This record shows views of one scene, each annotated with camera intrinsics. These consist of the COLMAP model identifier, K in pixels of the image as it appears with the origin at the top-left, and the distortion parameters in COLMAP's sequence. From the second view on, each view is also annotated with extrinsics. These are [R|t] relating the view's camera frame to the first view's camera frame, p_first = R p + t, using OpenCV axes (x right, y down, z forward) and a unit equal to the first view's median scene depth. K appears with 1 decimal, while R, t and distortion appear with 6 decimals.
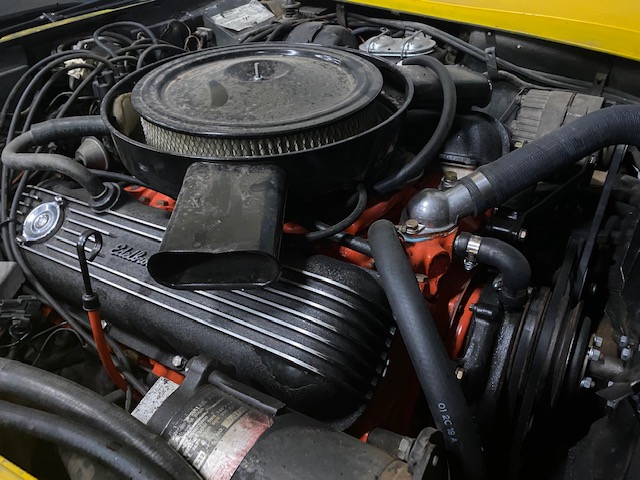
lens RADIAL K [[500.2, 0, 320.0], [0, 500.2, 240.0], [0, 0, 1]] dist [-0.000714, 0.000115]
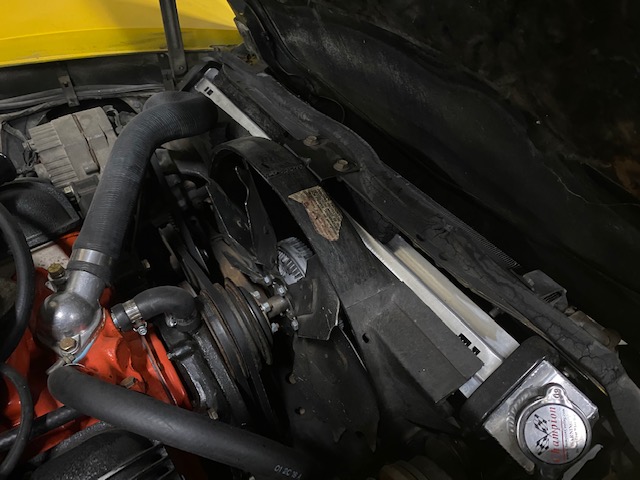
lens RADIAL K [[500.2, 0, 320.0], [0, 500.2, 240.0], [0, 0, 1]] dist [-0.000714, 0.000115]
pose [[0.468483, -0.599553, 0.648891, -0.063724], [0.558764, 0.769997, 0.308037, -0.185107], [-0.684329, 0.218267, 0.695740, 0.053363]]
